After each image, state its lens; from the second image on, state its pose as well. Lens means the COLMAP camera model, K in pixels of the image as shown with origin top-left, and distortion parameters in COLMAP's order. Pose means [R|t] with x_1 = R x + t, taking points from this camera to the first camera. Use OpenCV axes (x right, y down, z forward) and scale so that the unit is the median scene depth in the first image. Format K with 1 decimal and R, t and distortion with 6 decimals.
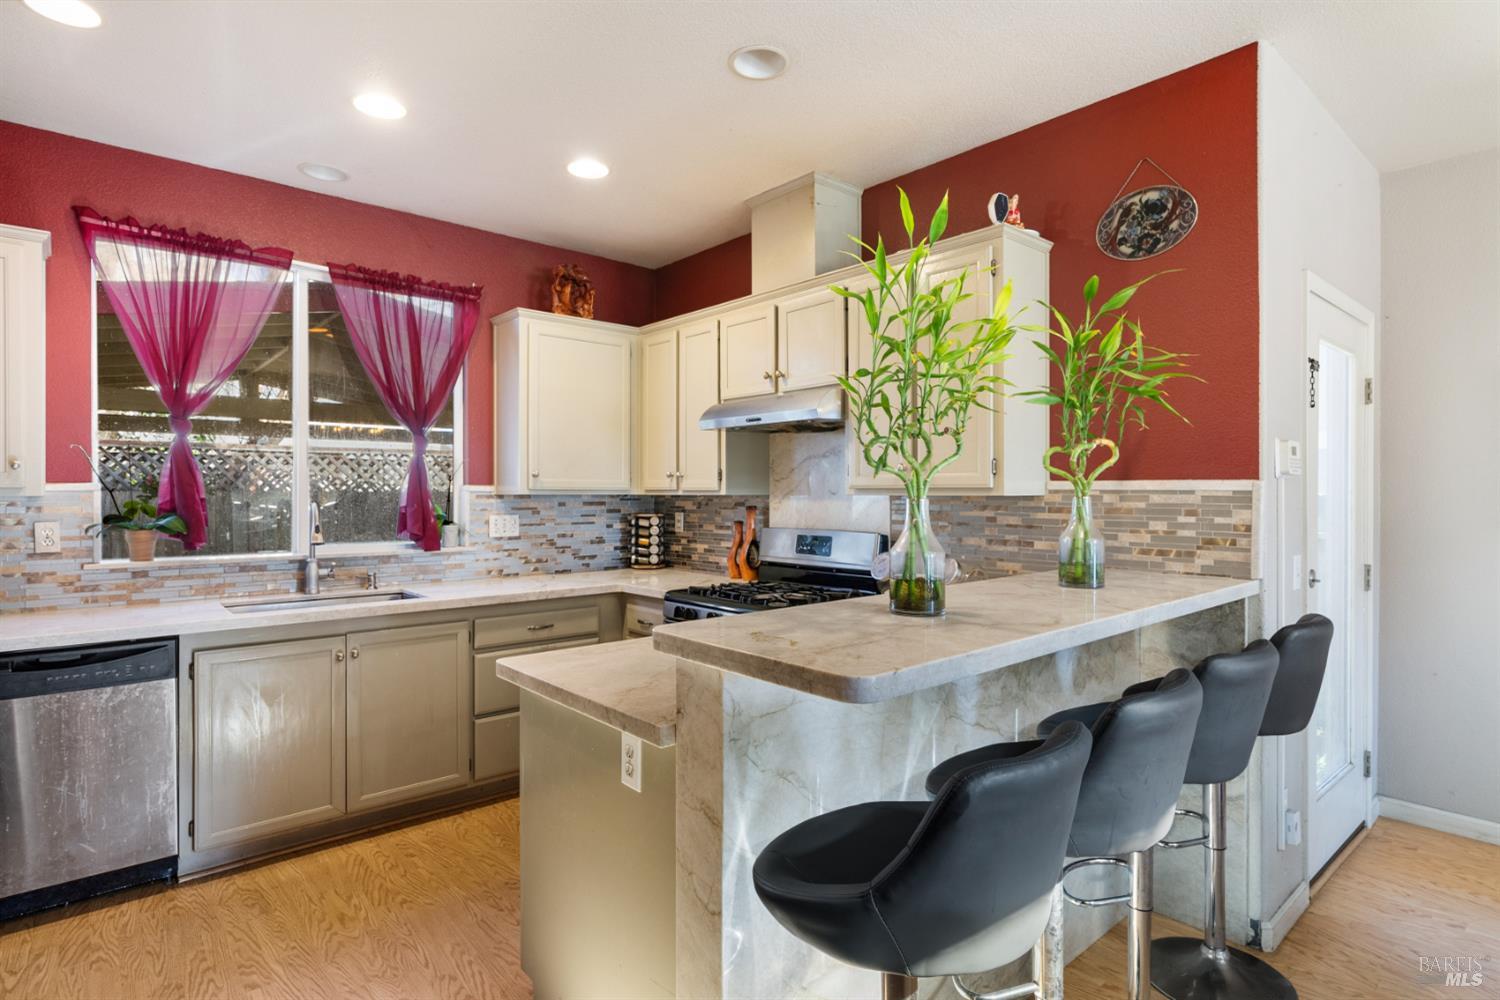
lens RADIAL K [[773.2, 0, 750.9], [0, 773.2, 494.2], [0, 0, 1]] dist [-0.002820, 0.000272]
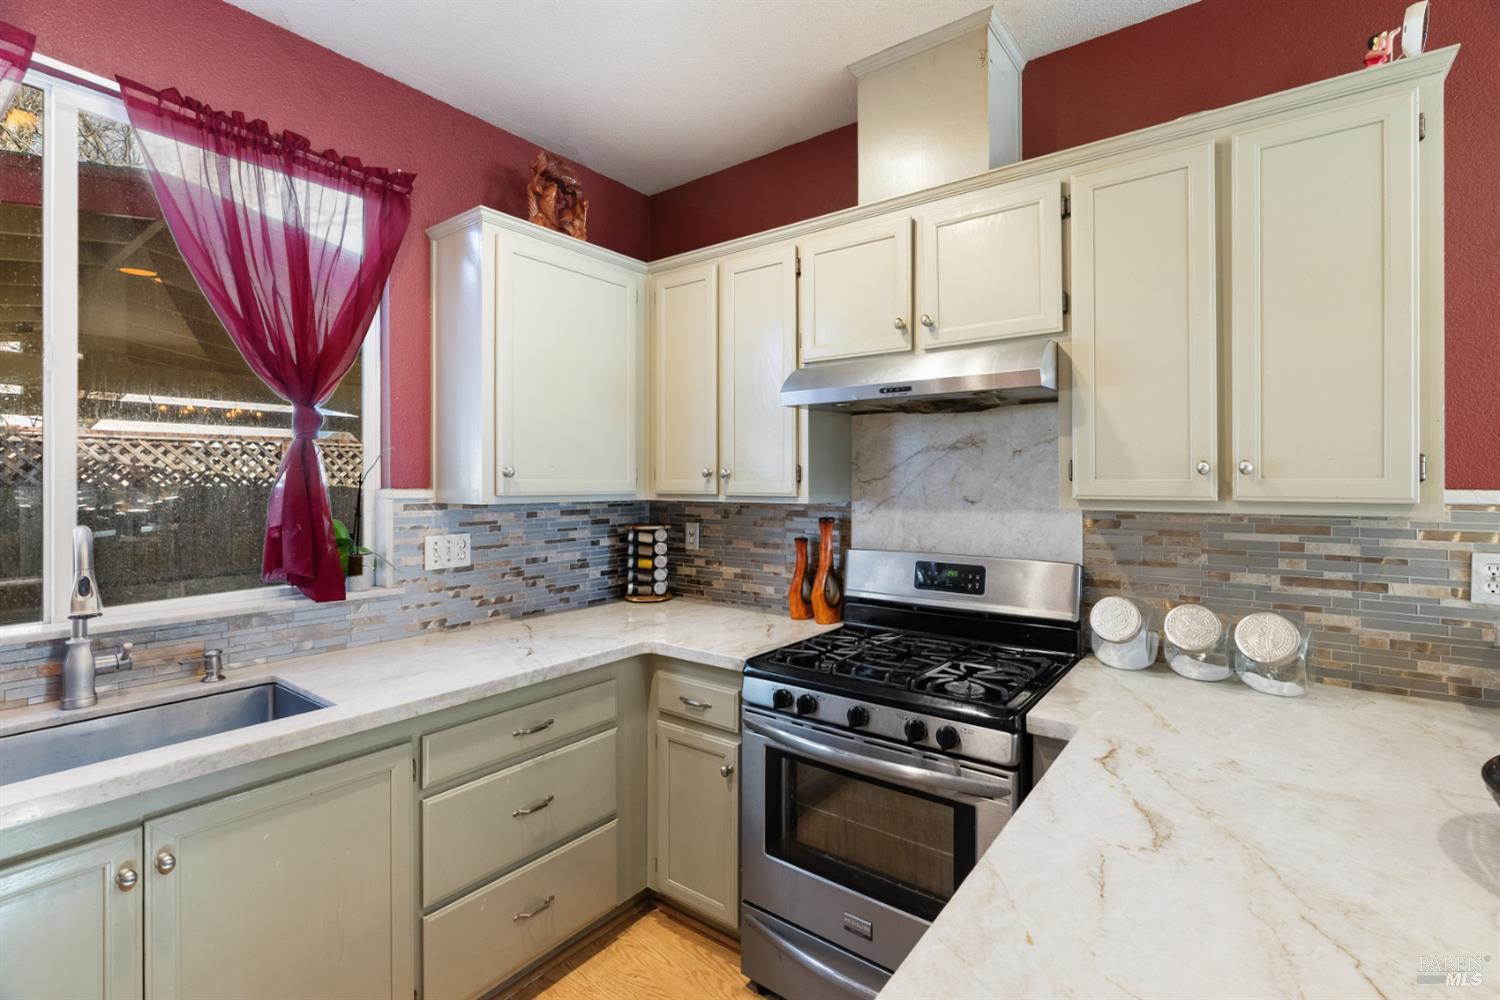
lens RADIAL K [[682.3, 0, 757.6], [0, 682.3, 482.7], [0, 0, 1]] dist [-0.009797, 0.003641]
pose [[0.979037, -0.001179, 0.203679, -0.199180], [0.001192, 0.999999, 0.000061, -0.017694], [-0.203679, 0.000183, 0.979038, 0.426139]]
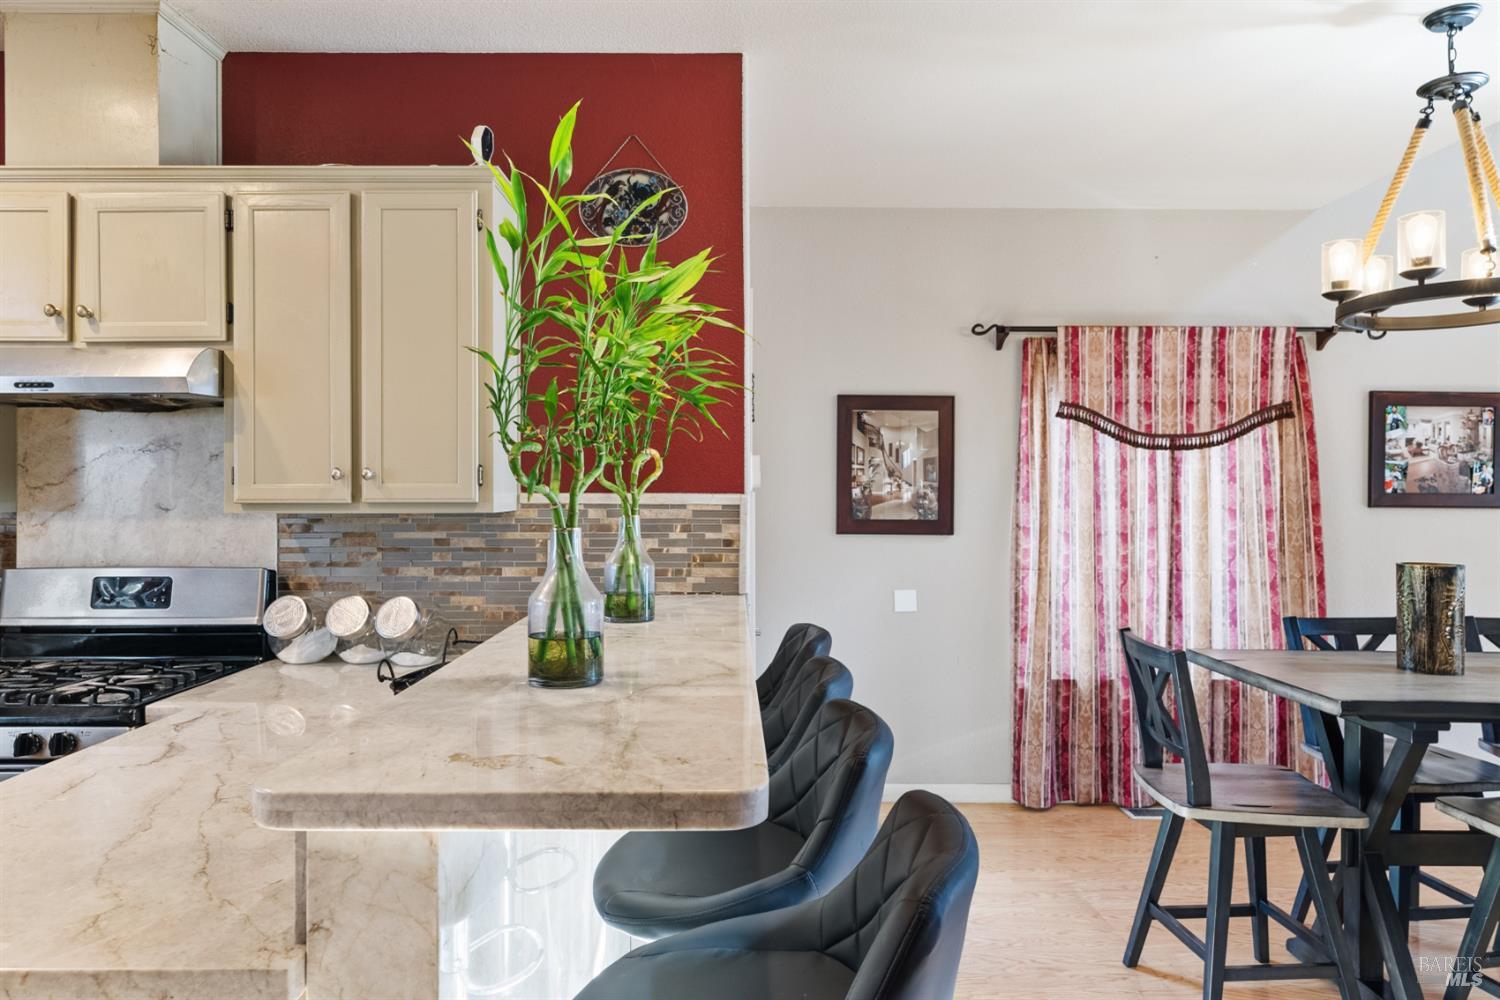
lens RADIAL K [[933.3, 0, 744.8], [0, 933.3, 494.0], [0, 0, 1]] dist [-0.005276, -0.001810]
pose [[0.658189, -0.001362, 0.752851, -0.152873], [0.003664, 0.999992, -0.001394, -0.010405], [-0.752843, 0.003676, 0.658189, 0.129105]]
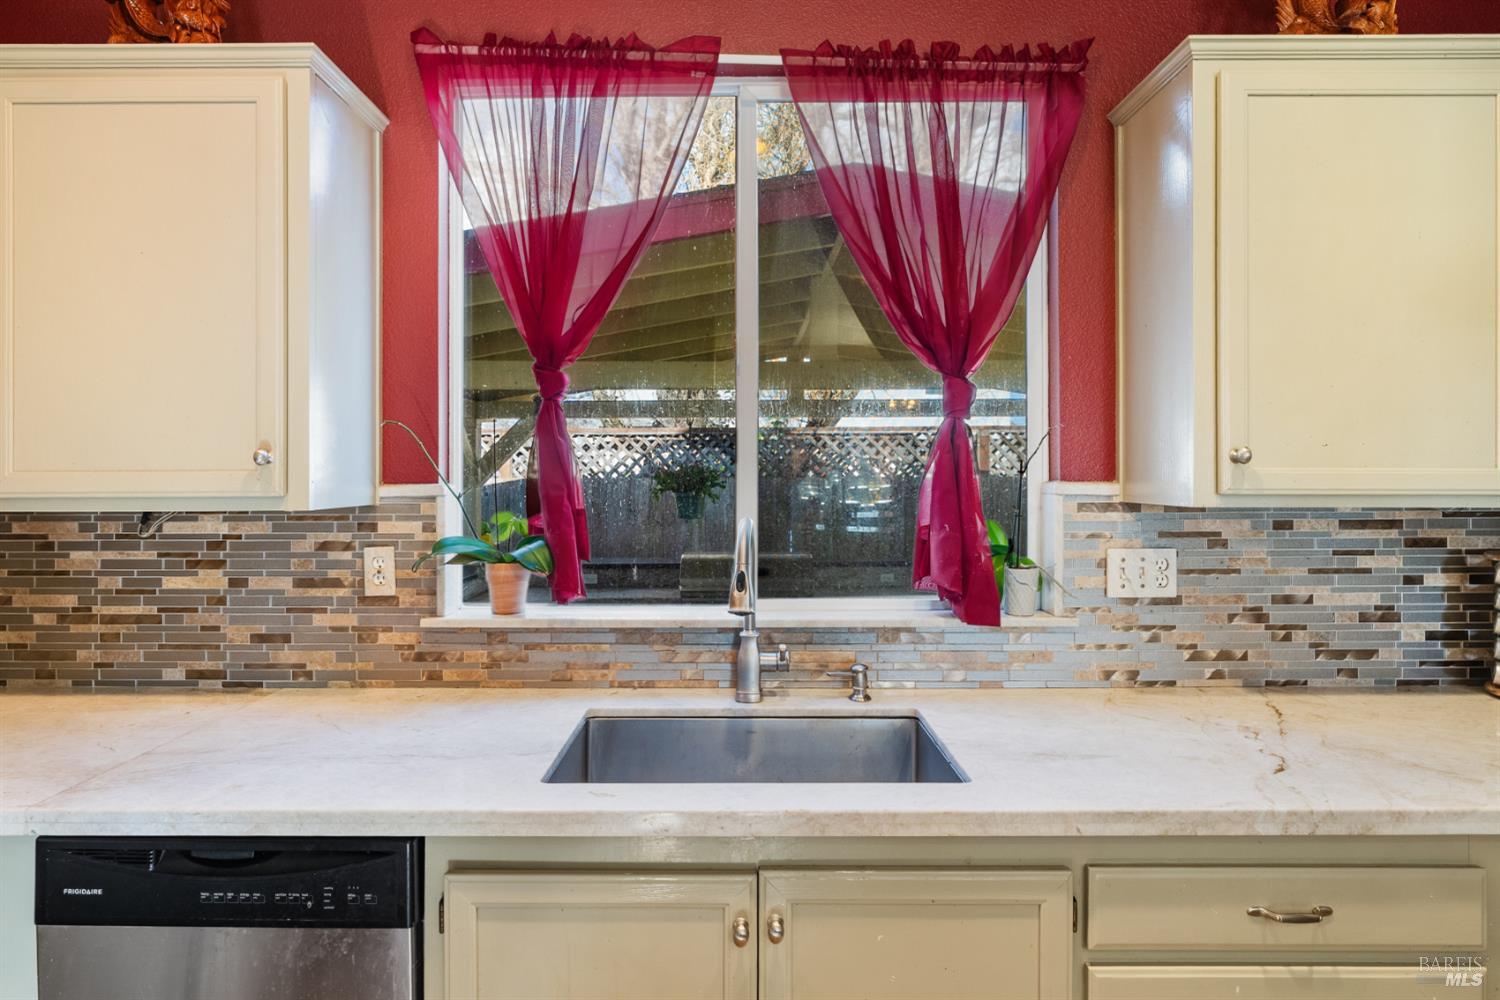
lens RADIAL K [[773.1, 0, 732.3], [0, 773.1, 474.2], [0, 0, 1]] dist [-0.004637, 0.000988]
pose [[0.745708, -0.000883, -0.666272, -0.218333], [0.001234, 0.999999, 0.000057, -0.017664], [0.666272, -0.000865, 0.745709, 0.562387]]
